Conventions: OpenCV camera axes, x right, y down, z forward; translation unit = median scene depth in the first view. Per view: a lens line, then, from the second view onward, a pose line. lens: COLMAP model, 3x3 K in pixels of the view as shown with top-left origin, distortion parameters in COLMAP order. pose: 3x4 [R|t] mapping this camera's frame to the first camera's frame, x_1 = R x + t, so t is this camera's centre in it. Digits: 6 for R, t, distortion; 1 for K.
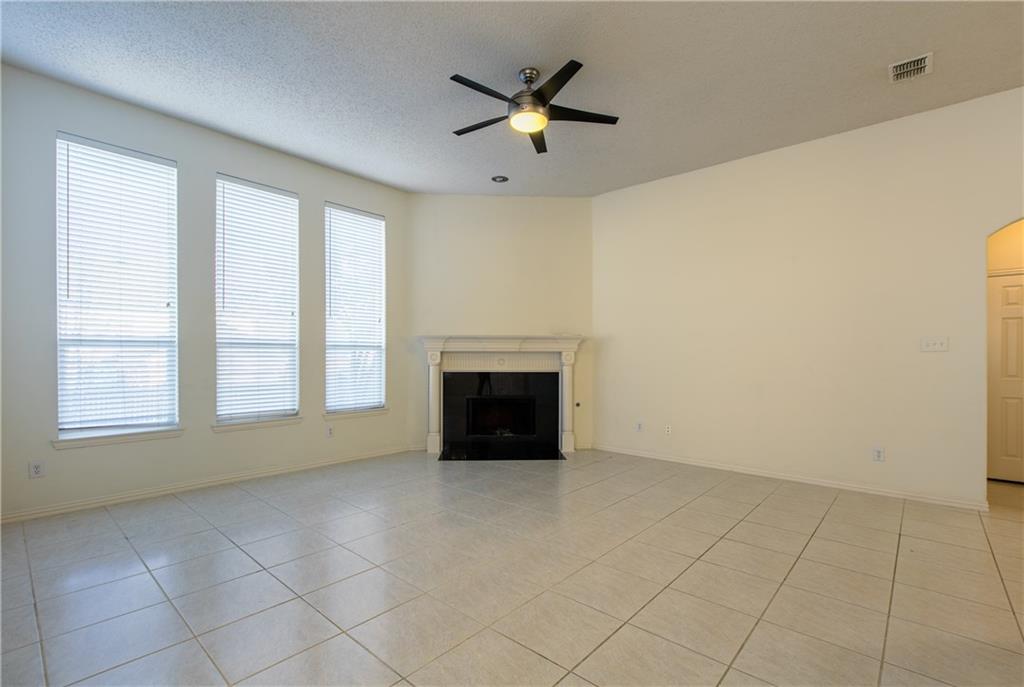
lens RADIAL K [[468.6, 0, 514.1], [0, 468.6, 348.7], [0, 0, 1]] dist [-0.000167, -0.001373]
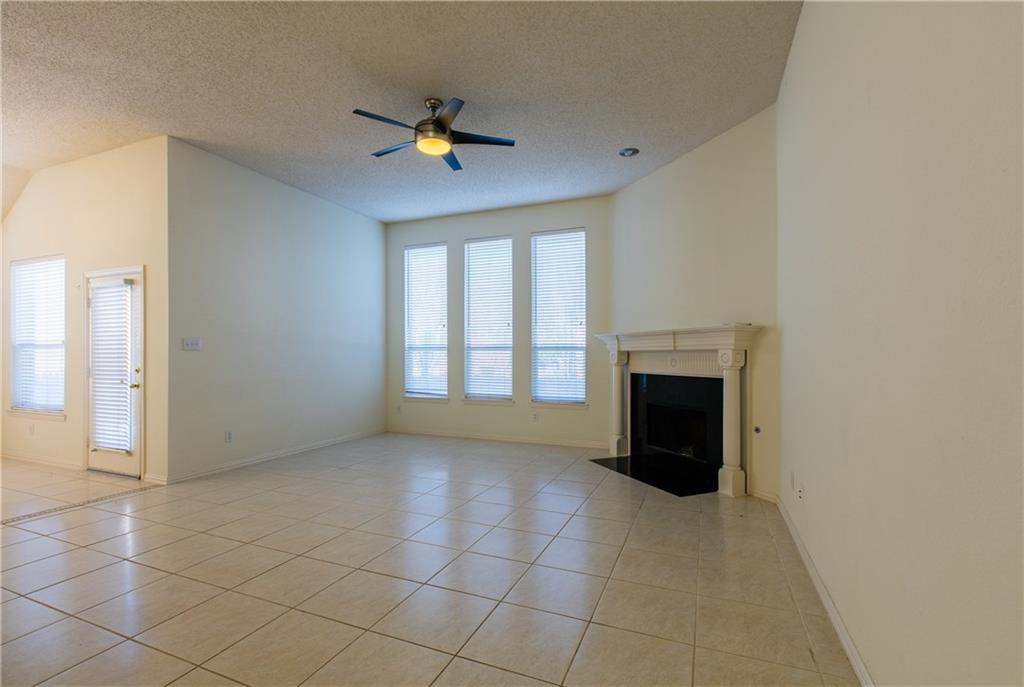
lens RADIAL K [[468.6, 0, 515.1], [0, 468.6, 346.1], [0, 0, 1]] dist [-0.000167, -0.001373]
pose [[0.316686, -0.022602, -0.948261, 0.726489], [0.009976, 0.999740, -0.020498, 0.014345], [0.948478, -0.002969, 0.316829, 0.524424]]
